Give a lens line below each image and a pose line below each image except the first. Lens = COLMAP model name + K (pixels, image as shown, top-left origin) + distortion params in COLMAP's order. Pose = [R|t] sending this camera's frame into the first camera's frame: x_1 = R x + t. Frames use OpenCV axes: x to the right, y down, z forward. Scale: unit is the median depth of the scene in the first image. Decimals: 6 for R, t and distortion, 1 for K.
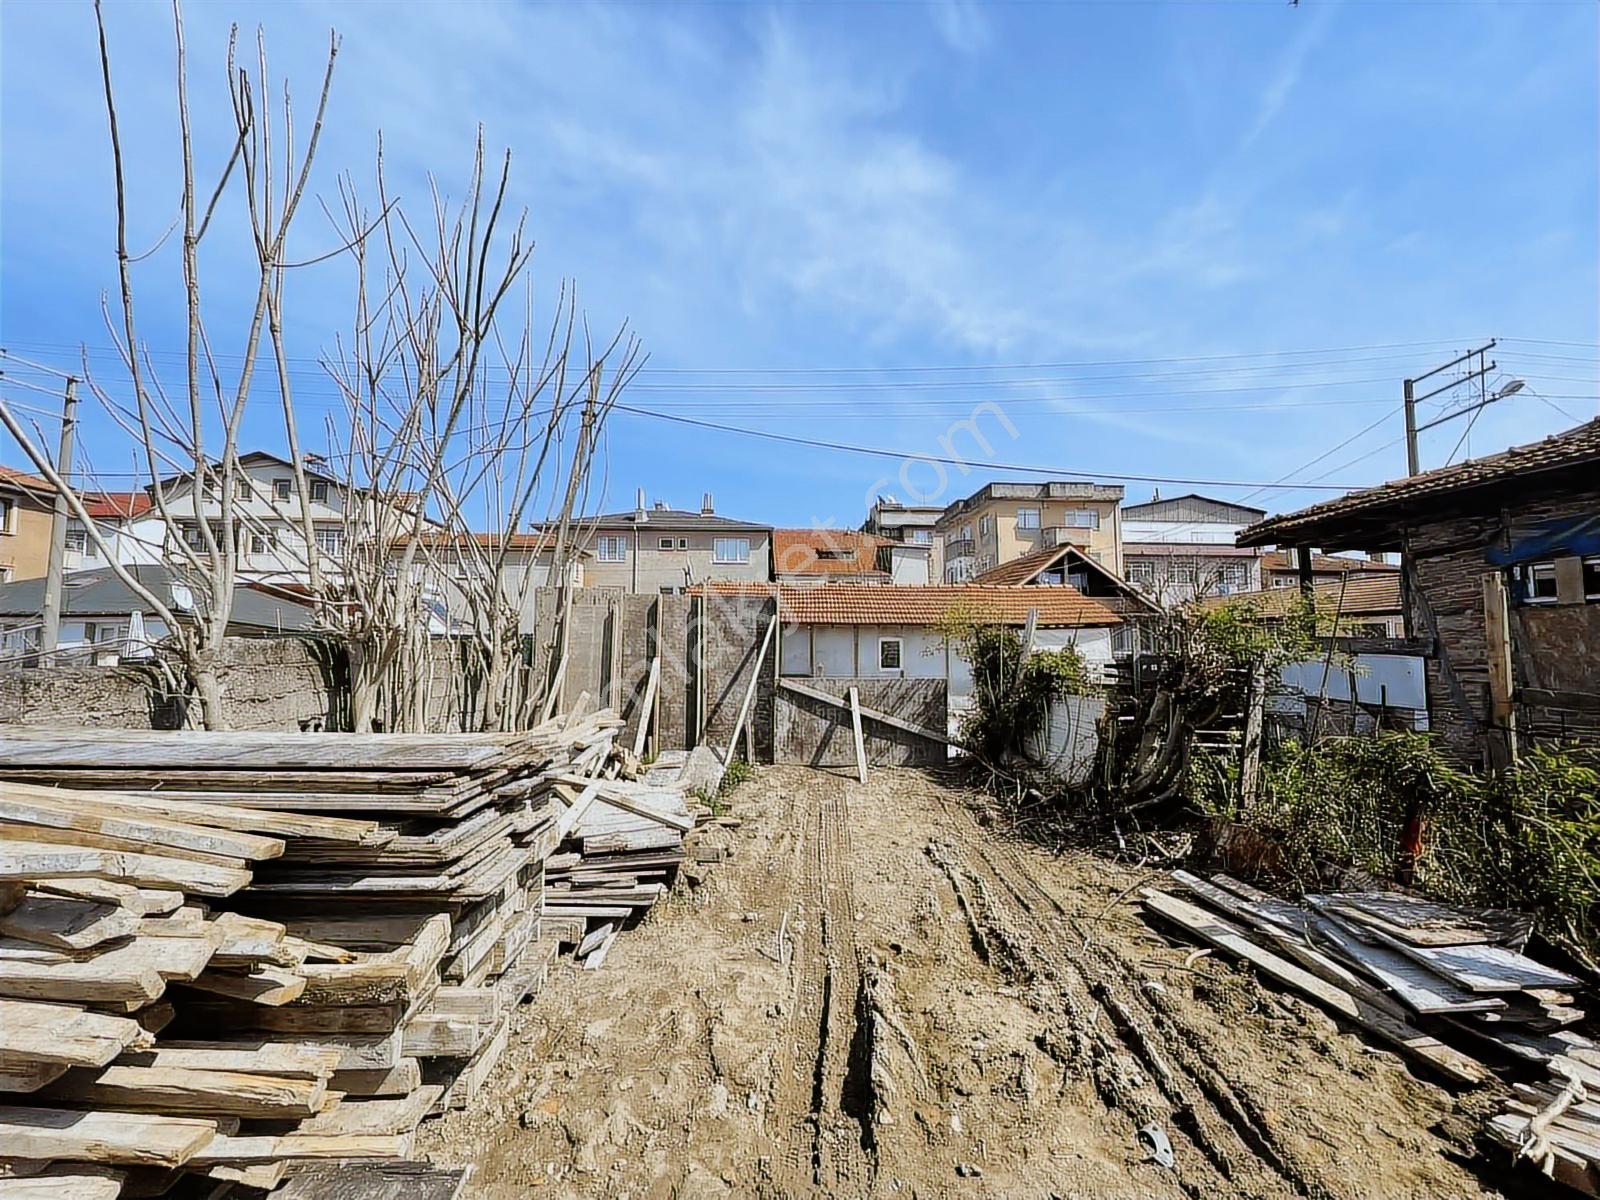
lens RADIAL K [[620.3, 0, 797.5], [0, 620.3, 558.7], [0, 0, 1]] dist [-0.000119, 0.000303]
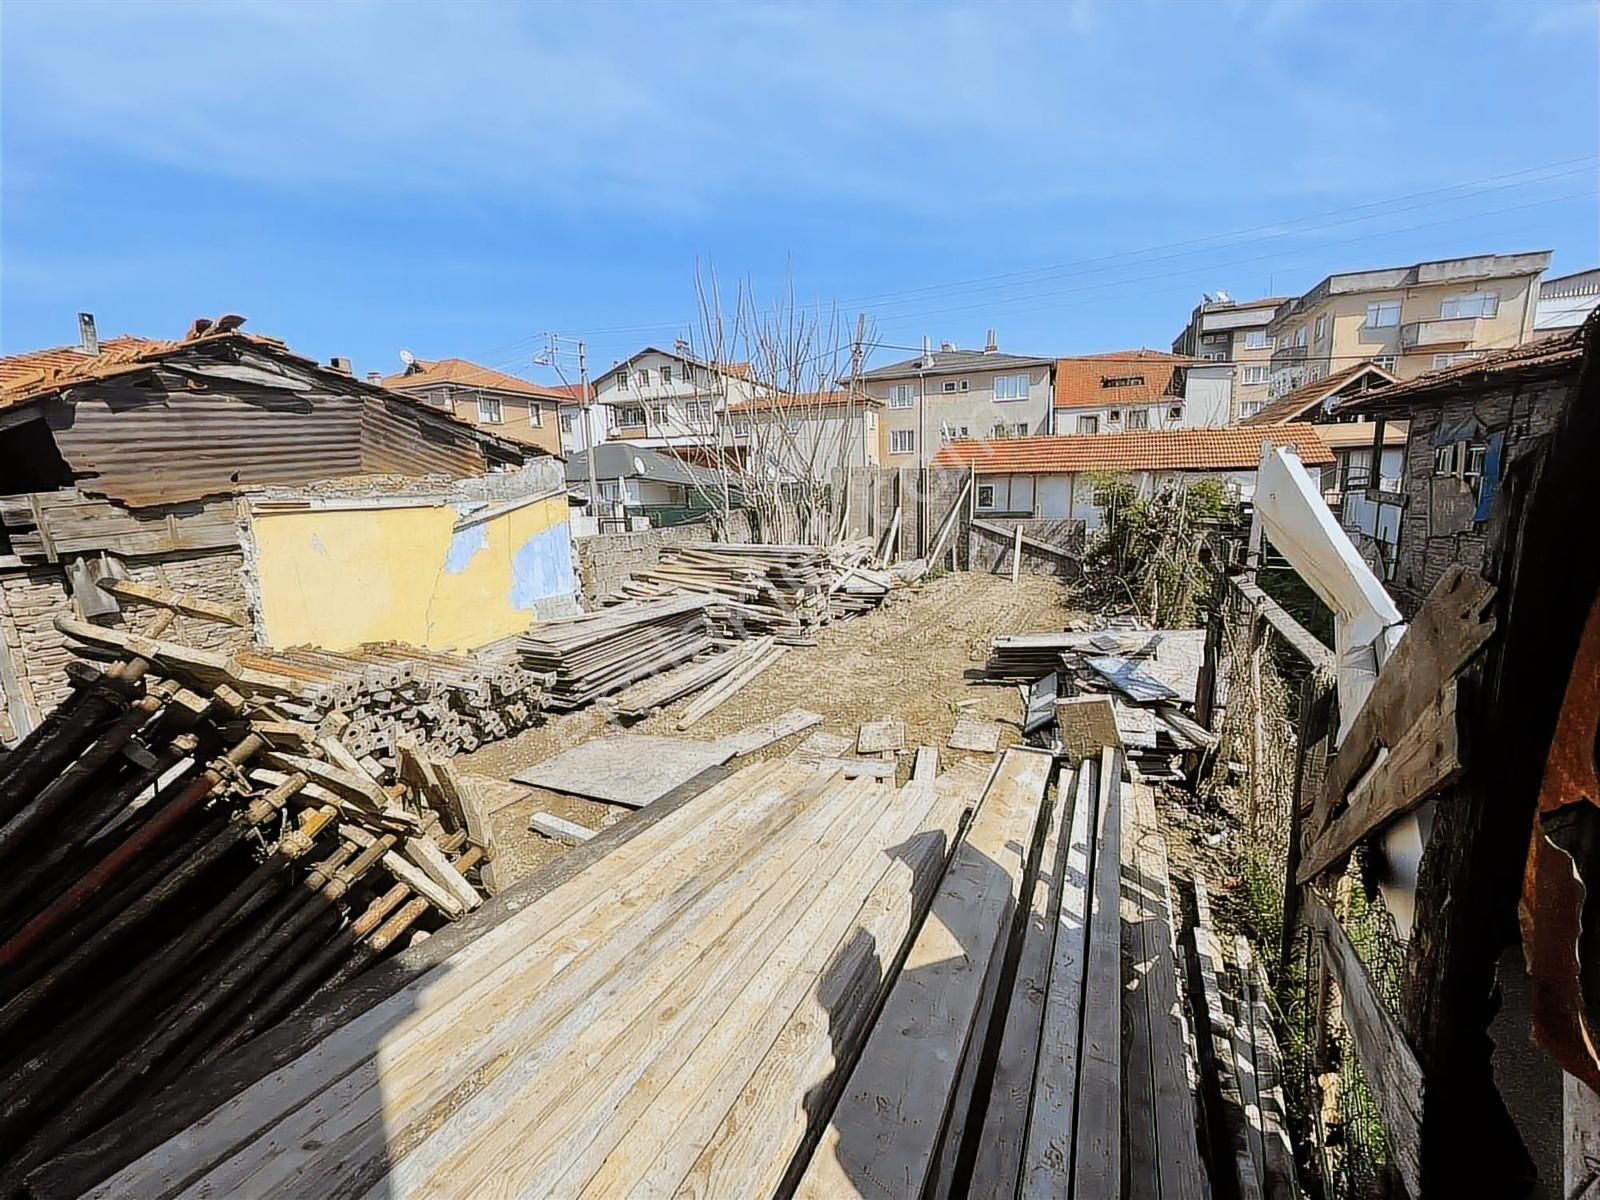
lens RADIAL K [[643.9, 0, 808.7], [0, 643.9, 593.8], [0, 0, 1]] dist [-0.000629, 0.000394]
pose [[0.892365, 0.050609, -0.448468, 0.104018], [0.097859, 0.948354, 0.301742, -0.050462], [0.440577, -0.313150, 0.841326, -0.193455]]
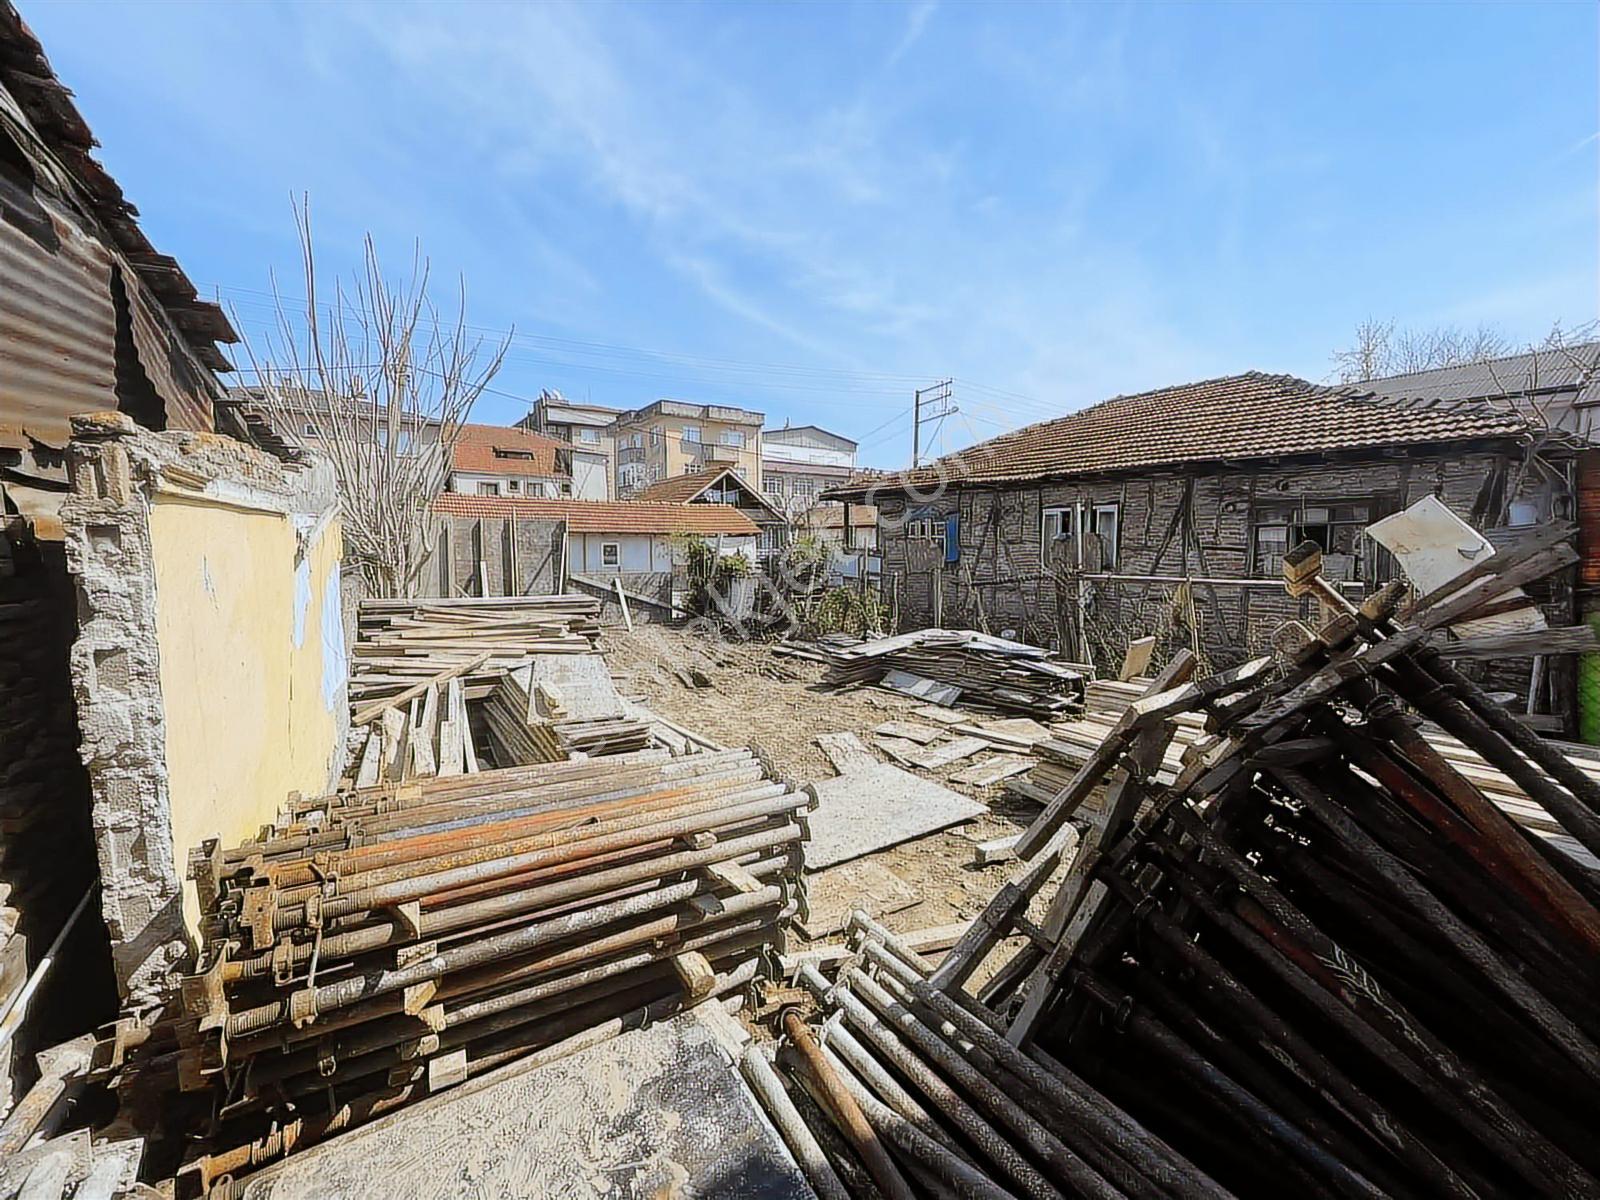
lens RADIAL K [[643.9, 0, 789.6], [0, 643.9, 612.3], [0, 0, 1]] dist [-0.000629, 0.000394]
pose [[0.862201, -0.053049, 0.503780, -0.110596], [-0.075215, 0.970071, 0.230878, -0.037982], [-0.500951, -0.236955, 0.832407, -0.190723]]
